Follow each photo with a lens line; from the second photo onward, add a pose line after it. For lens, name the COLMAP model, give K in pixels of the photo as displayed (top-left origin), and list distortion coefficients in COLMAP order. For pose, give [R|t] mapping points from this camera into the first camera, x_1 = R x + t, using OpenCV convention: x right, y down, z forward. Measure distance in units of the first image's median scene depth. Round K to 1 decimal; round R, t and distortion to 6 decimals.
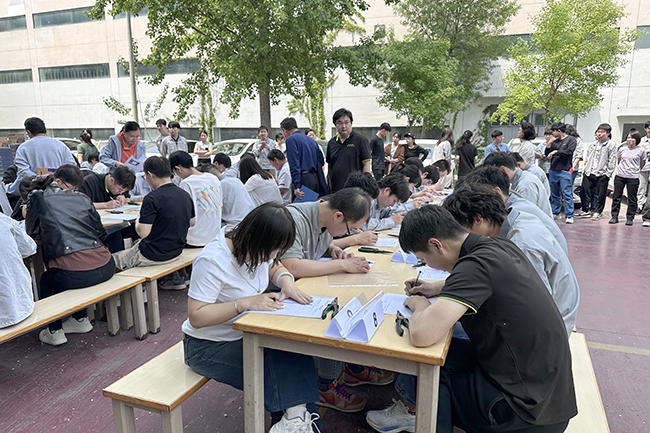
lens RADIAL K [[451.0, 0, 327.0], [0, 451.0, 241.0], [0, 0, 1]] dist [0.039422, -0.063331]
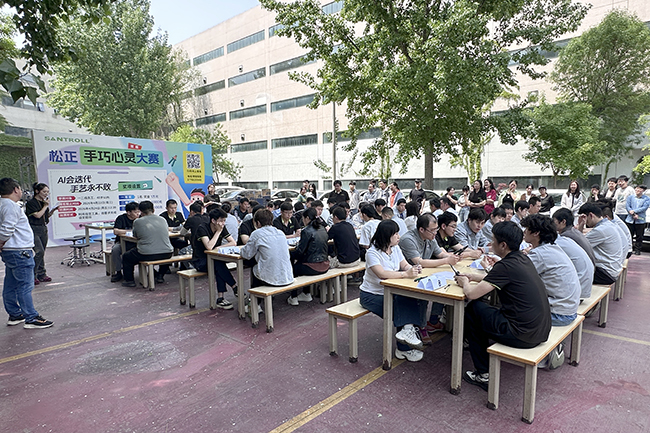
lens RADIAL K [[397.4, 0, 343.7], [0, 397.4, 226.9], [0, 0, 1]] dist [-0.017142, 0.001715]
pose [[0.937165, 0.026769, -0.347859, 0.032554], [-0.067029, 0.992293, -0.104221, 0.012599], [0.342388, 0.120989, 0.931736, -0.103803]]
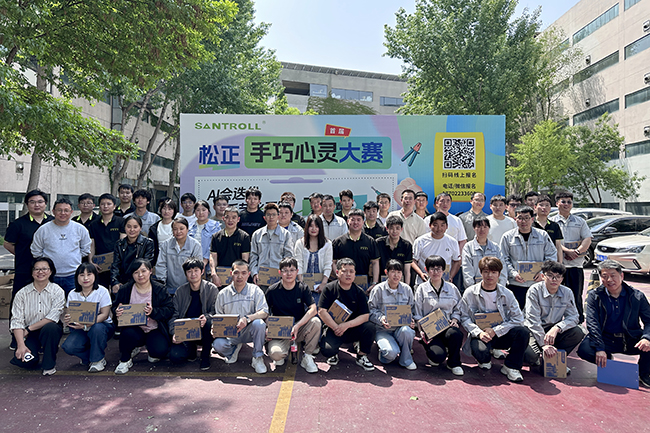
lens RADIAL K [[451.0, 0, 342.1], [0, 451.0, 207.6], [0, 0, 1]] dist [0.039422, -0.063331]
pose [[0.340400, -0.008339, -0.940244, -0.170536], [-0.204904, 0.975271, -0.082832, -0.075062], [0.917683, 0.220856, 0.330273, 0.294082]]
